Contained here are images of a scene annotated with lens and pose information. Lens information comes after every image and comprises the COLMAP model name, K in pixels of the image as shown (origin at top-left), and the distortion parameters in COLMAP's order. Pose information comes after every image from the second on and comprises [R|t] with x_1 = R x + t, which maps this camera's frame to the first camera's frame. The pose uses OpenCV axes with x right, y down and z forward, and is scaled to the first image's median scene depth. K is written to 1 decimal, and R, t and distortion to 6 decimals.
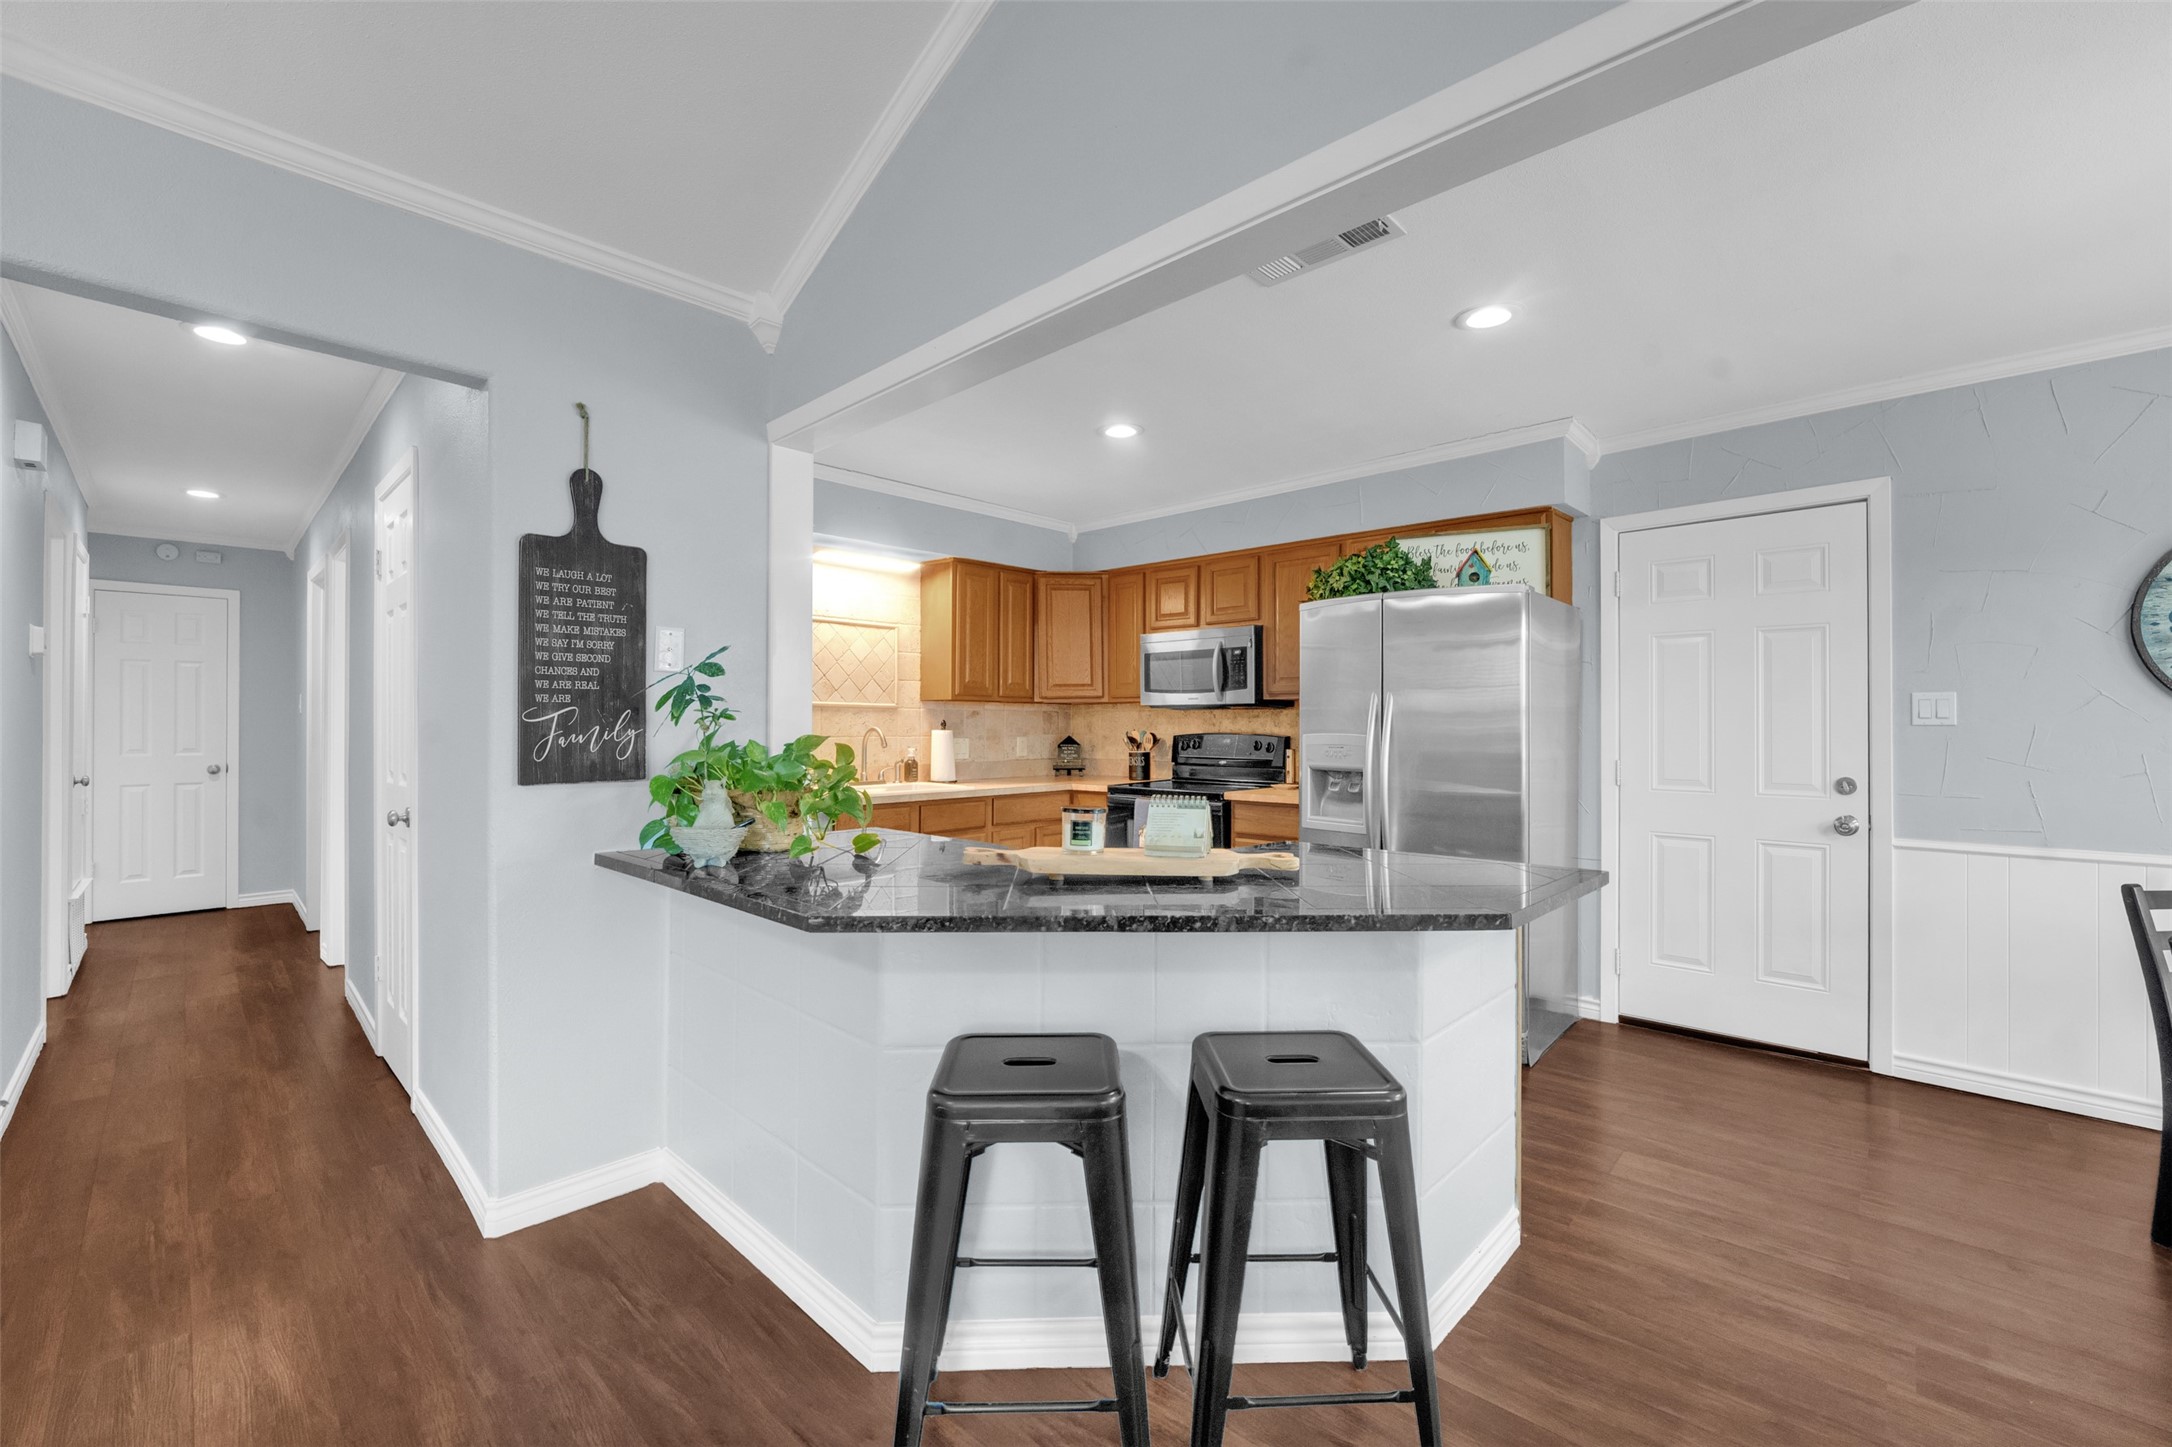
lens RADIAL K [[876.3, 0, 1091.2], [0, 876.3, 719.2], [0, 0, 1]] dist [-0.014128, -0.000321]
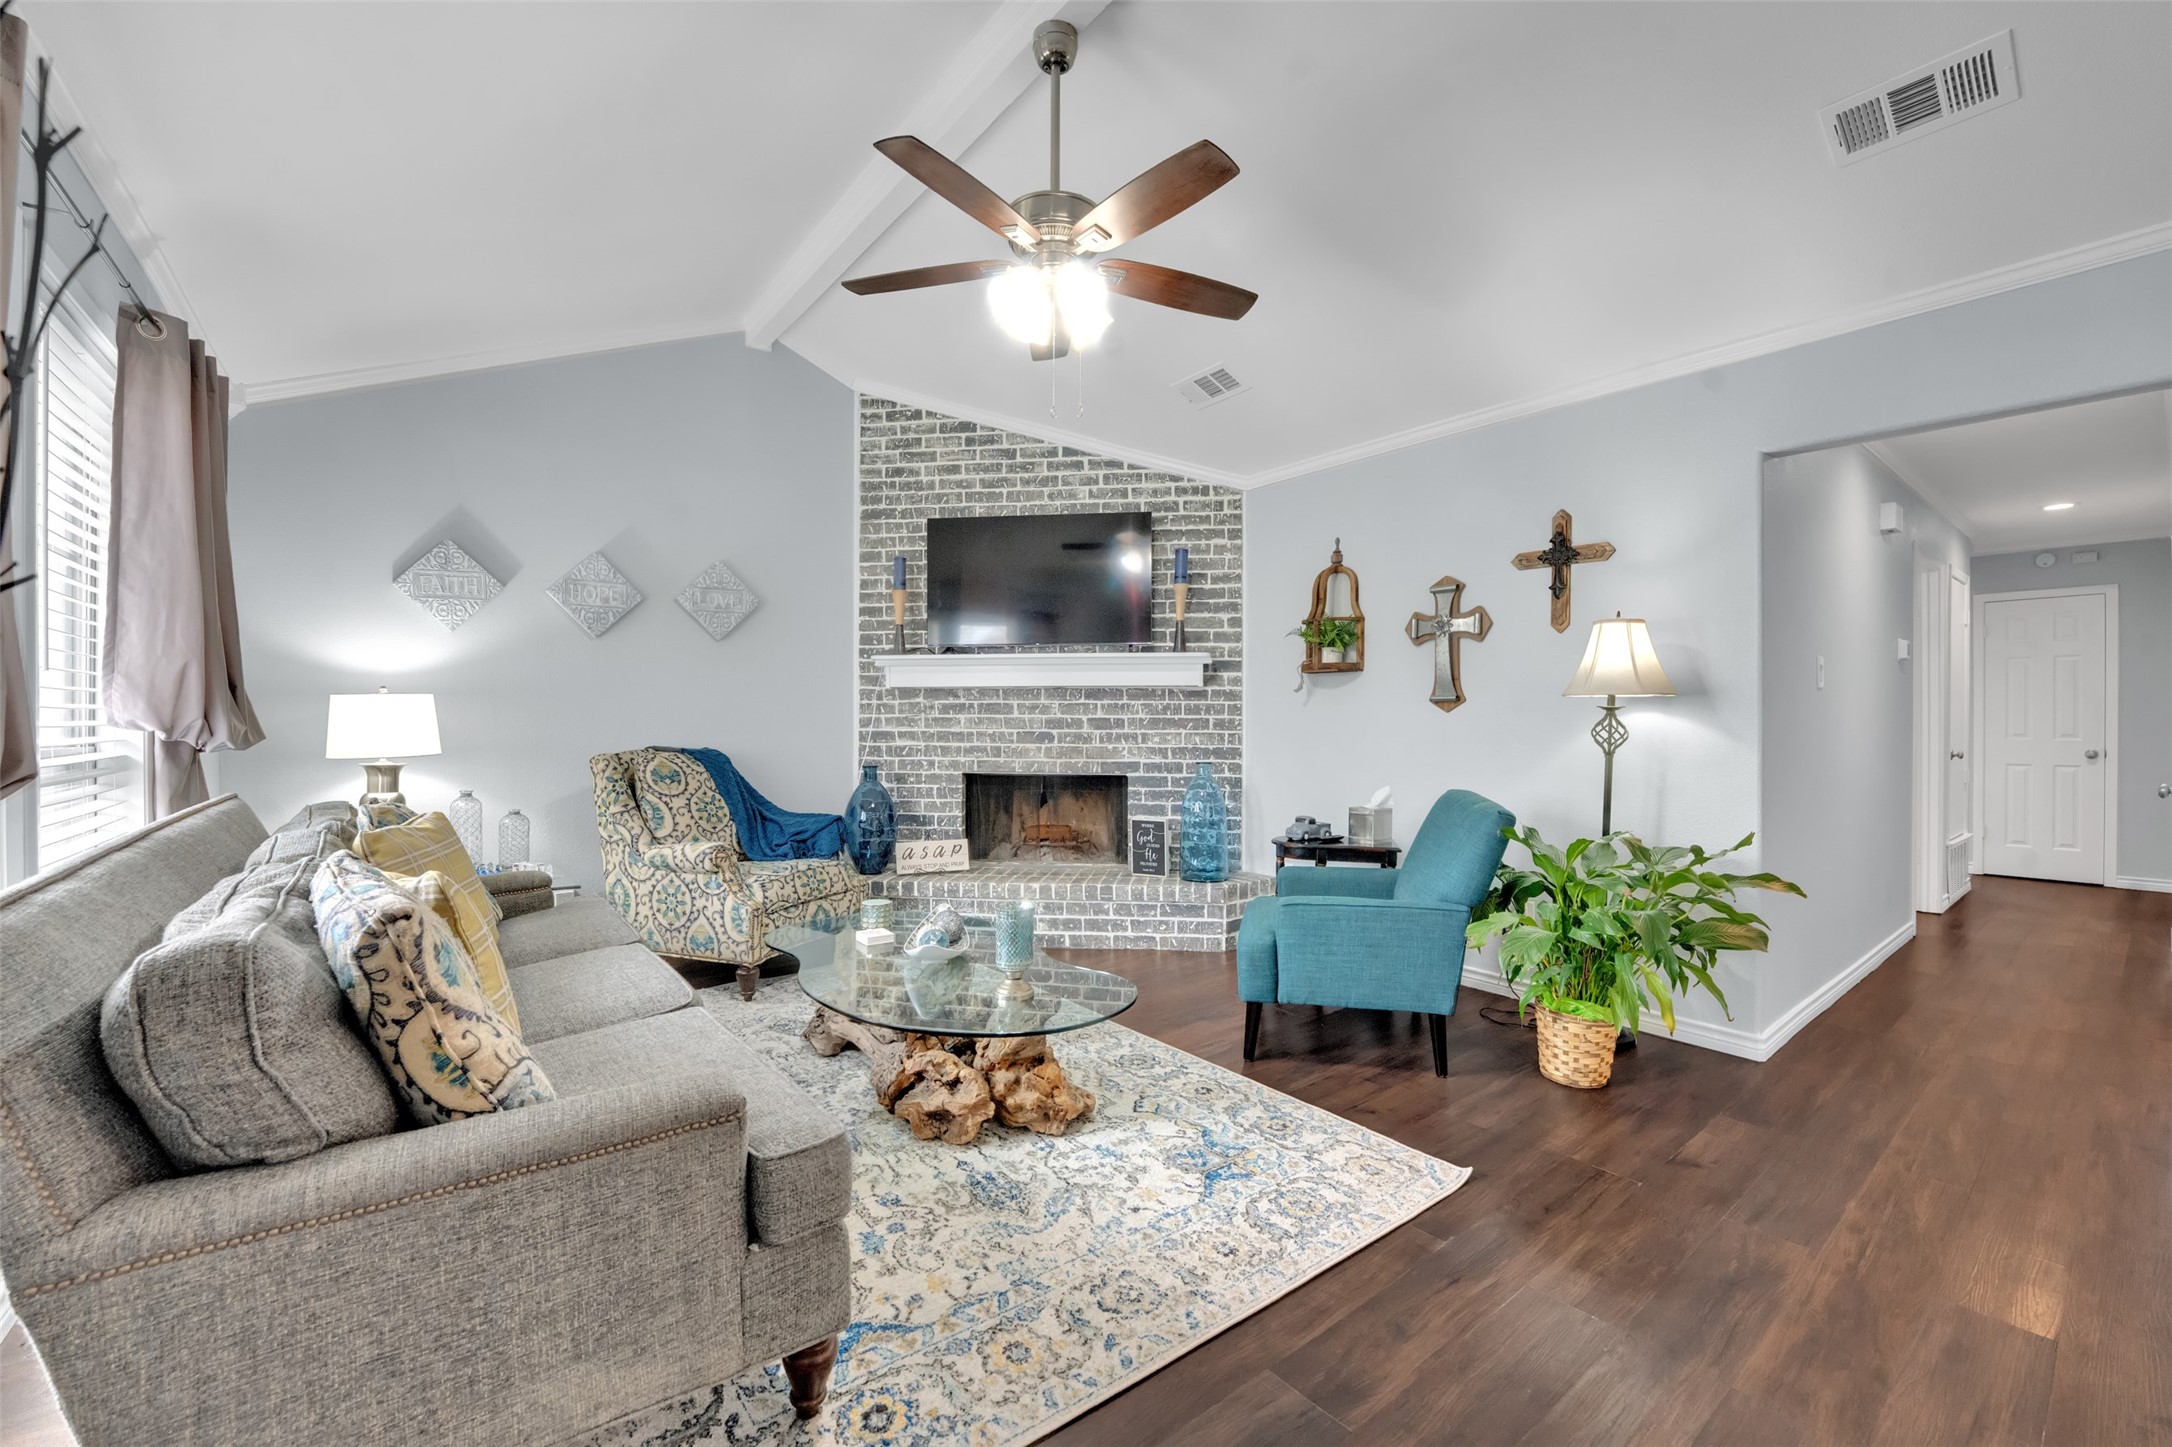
lens RADIAL K [[876.3, 0, 1087.1], [0, 876.3, 726.7], [0, 0, 1]] dist [-0.014128, -0.000321]
pose [[-0.151521, -0.000389, -0.988454, 0.337786], [0.007150, 0.999973, -0.001490, 0.024125], [0.988428, -0.007294, -0.151514, -0.107807]]
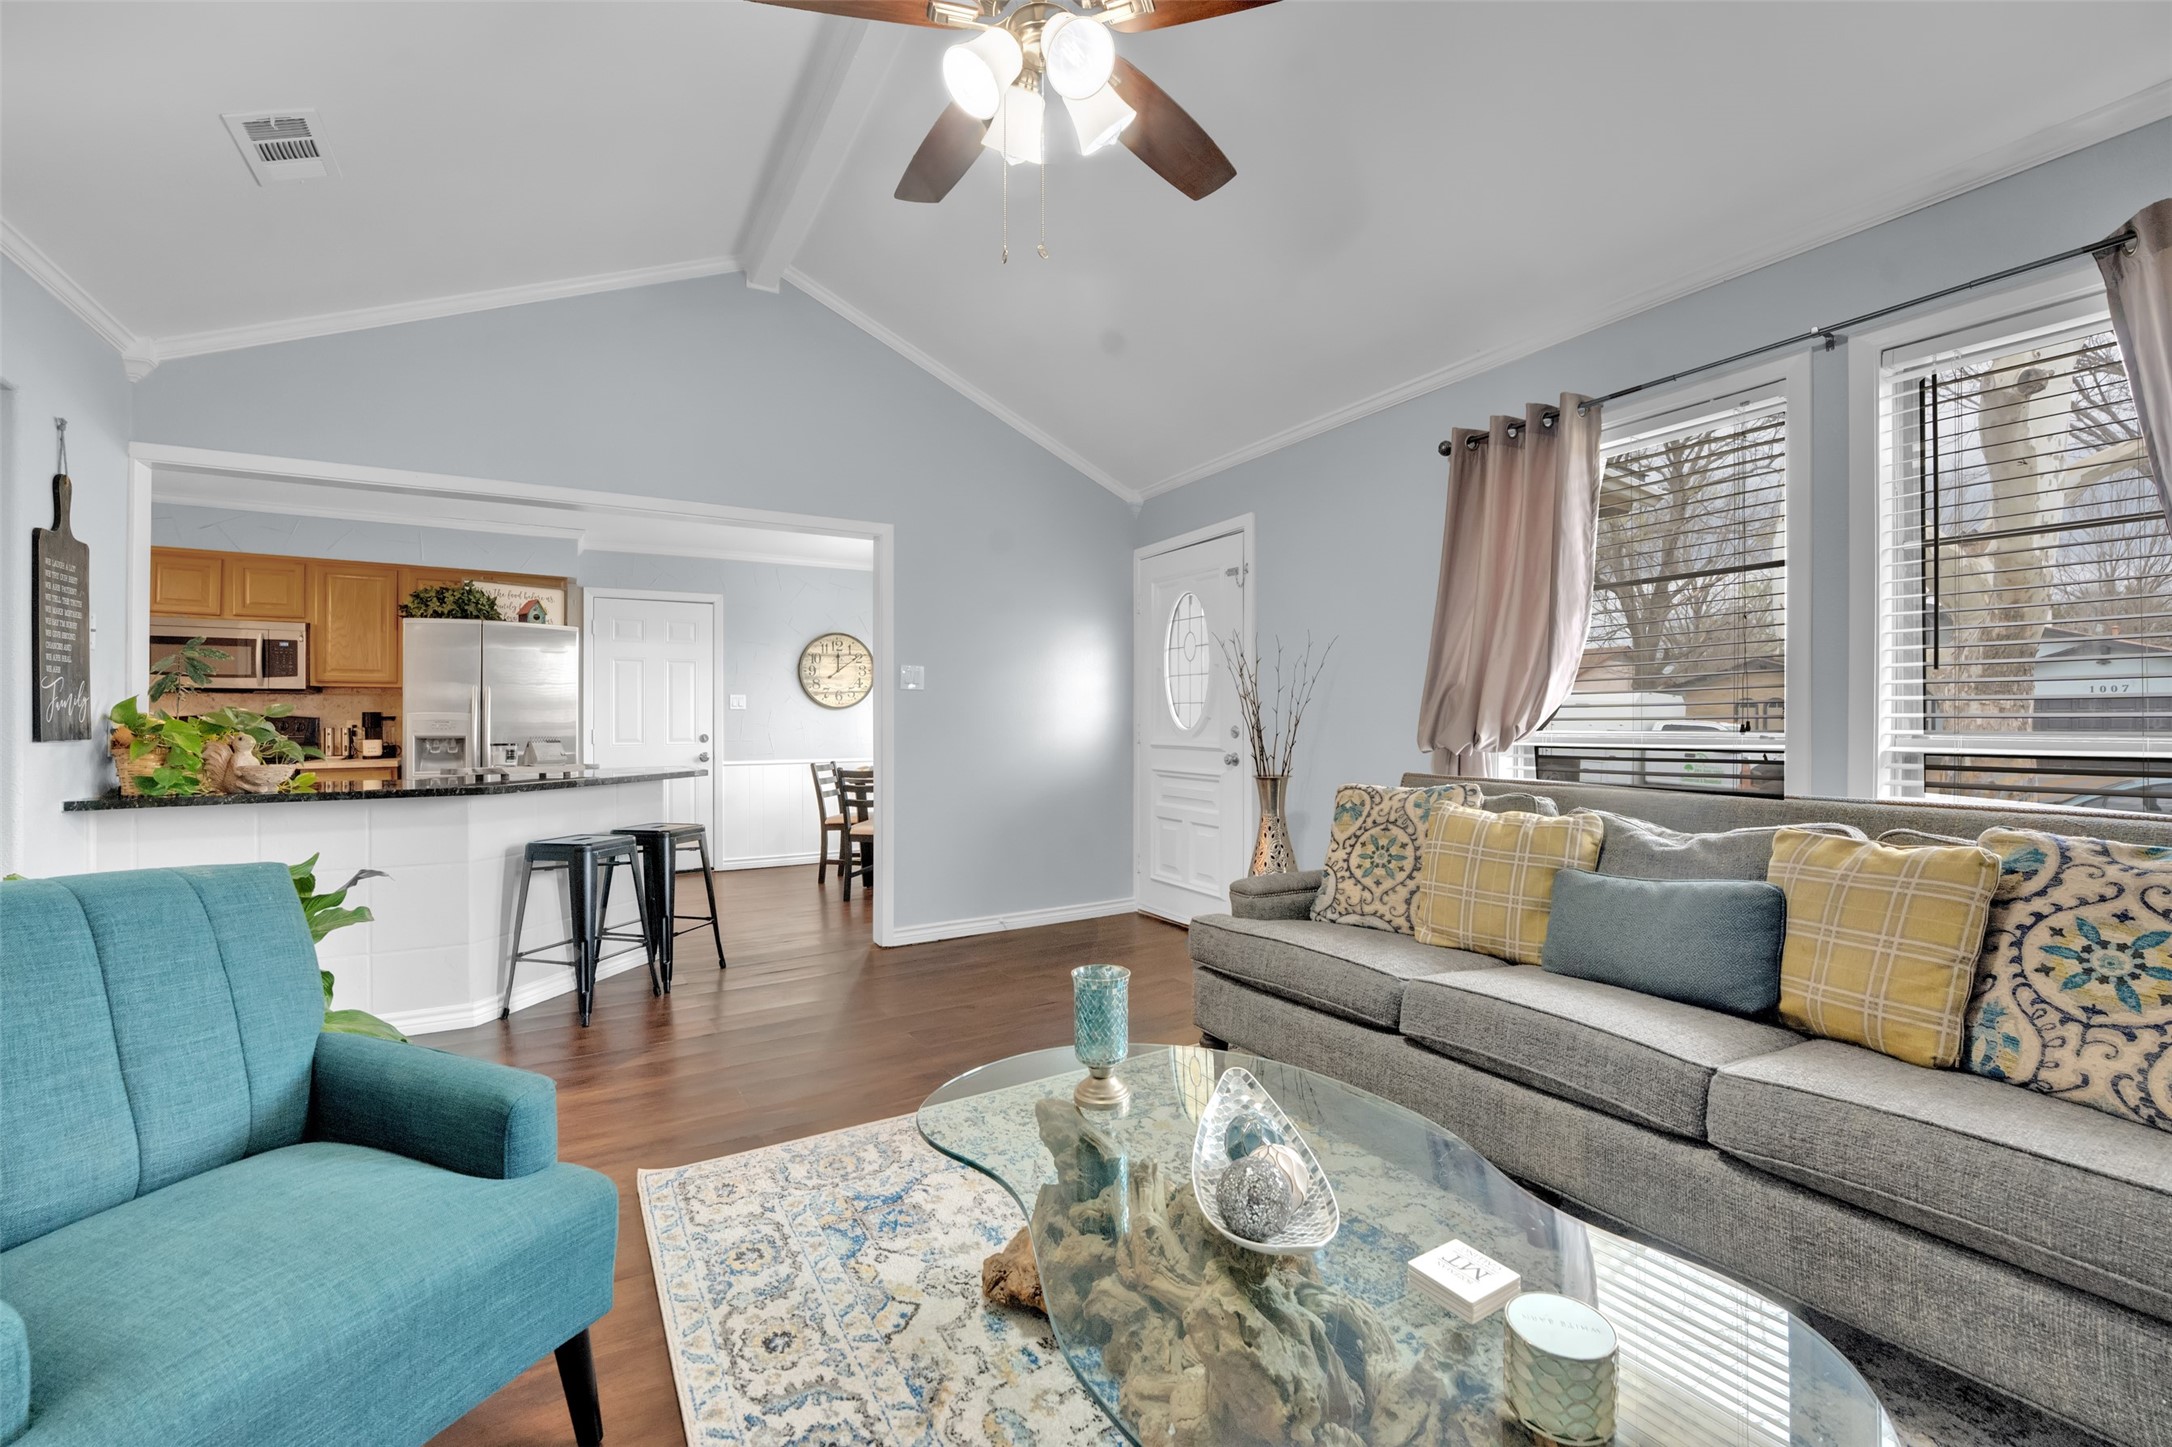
lens RADIAL K [[876.3, 0, 1086.7], [0, 876.3, 722.7], [0, 0, 1]] dist [-0.014128, -0.000321]
pose [[0.262473, -0.003193, 0.964934, -0.806289], [-0.003630, 0.999984, 0.004296, 0.022788], [-0.964932, -0.004630, 0.262458, -0.389716]]
